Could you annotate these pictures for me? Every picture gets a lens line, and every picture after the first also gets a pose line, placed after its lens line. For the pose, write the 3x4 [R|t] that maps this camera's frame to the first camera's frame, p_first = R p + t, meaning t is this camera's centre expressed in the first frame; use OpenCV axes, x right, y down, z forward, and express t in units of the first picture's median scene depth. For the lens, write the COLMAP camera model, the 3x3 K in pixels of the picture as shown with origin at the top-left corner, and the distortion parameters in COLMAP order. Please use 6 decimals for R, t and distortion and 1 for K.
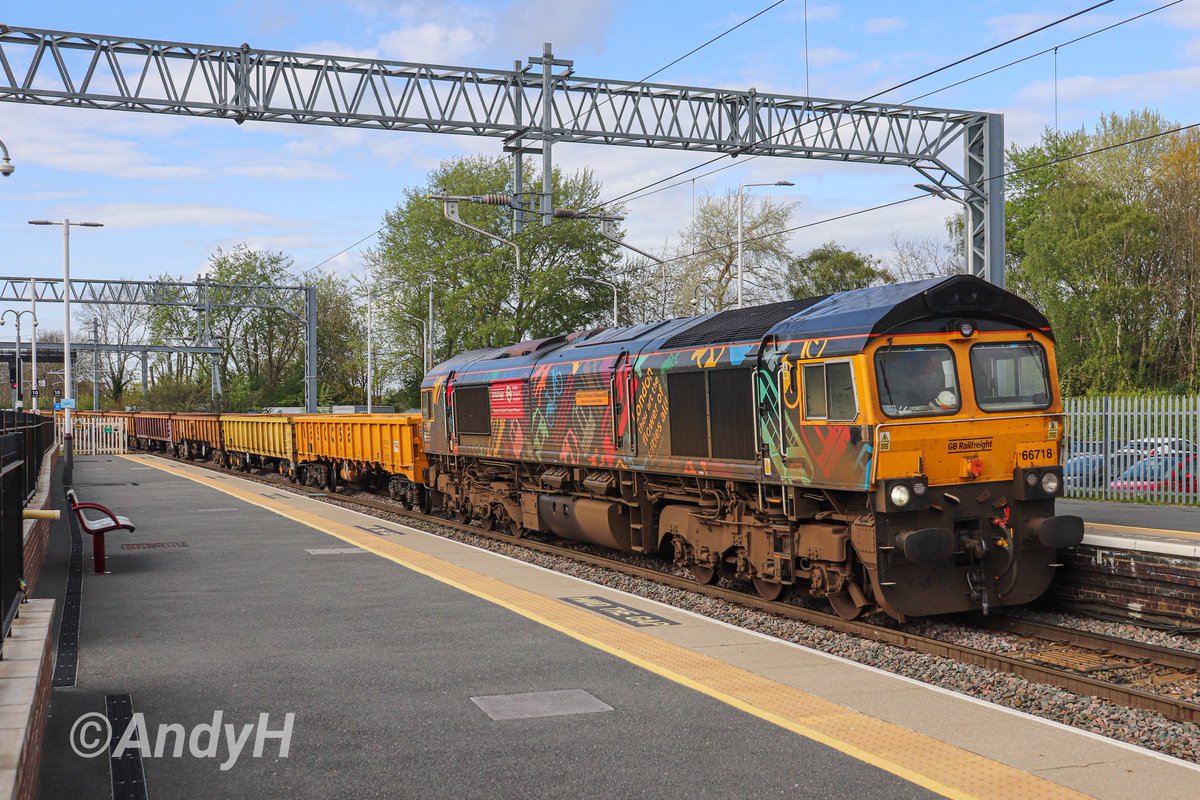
lens RADIAL K [[1589.8, 0, 600.0], [0, 1589.8, 400.0], [0, 0, 1]] dist [0.018919, 0.006311]
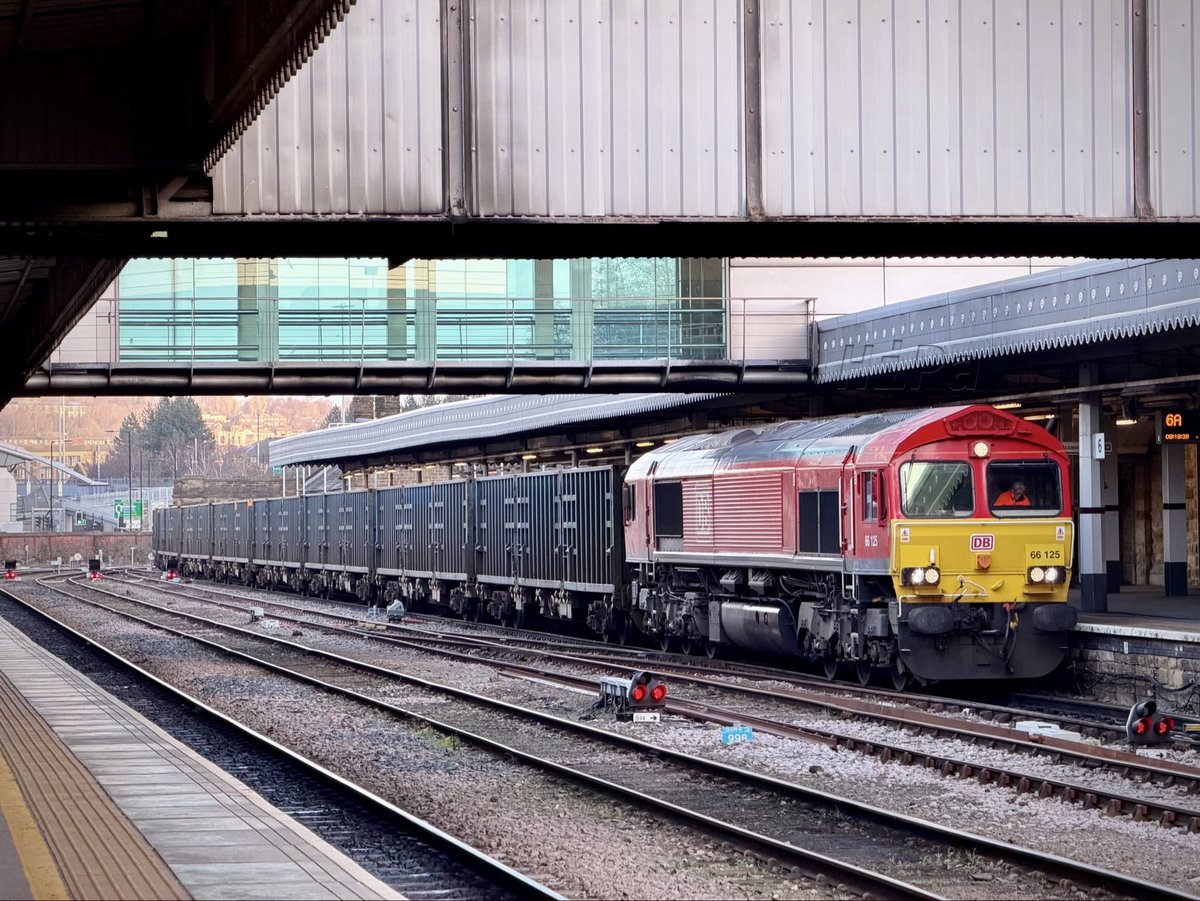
lens RADIAL K [[4212.8, 0, 600.0], [0, 4212.8, 450.5], [0, 0, 1]] dist [0.458758, -0.380855]
pose [[0.984325, 0.028300, -0.174076, 0.449956], [-0.030777, 0.999460, -0.011549, 0.003435], [0.173656, 0.016726, 0.984664, -2.019320]]
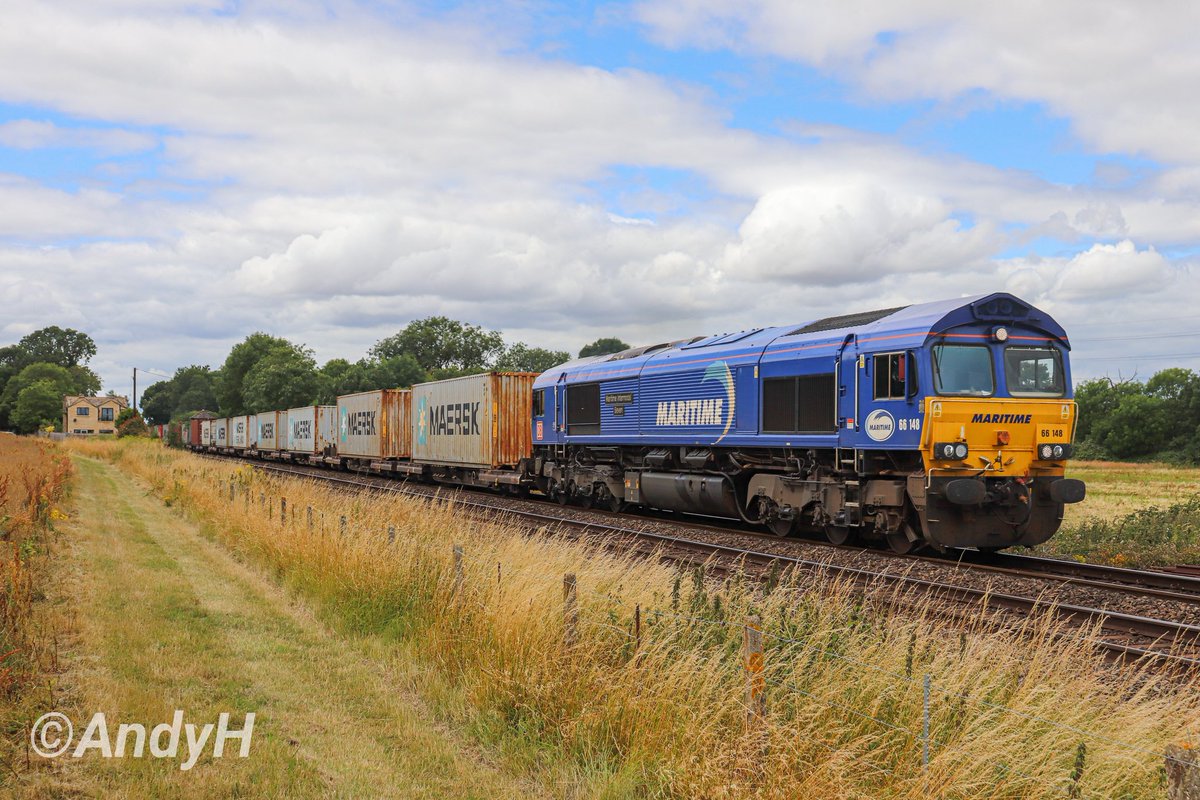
lens RADIAL K [[1589.8, 0, 600.0], [0, 1589.8, 400.0], [0, 0, 1]] dist [0.018919, 0.006311]
pose [[0.998544, 0.048329, -0.023962, -0.061313], [-0.048998, 0.998402, -0.028162, 0.057049], [0.022563, 0.029295, 0.999316, -0.290162]]
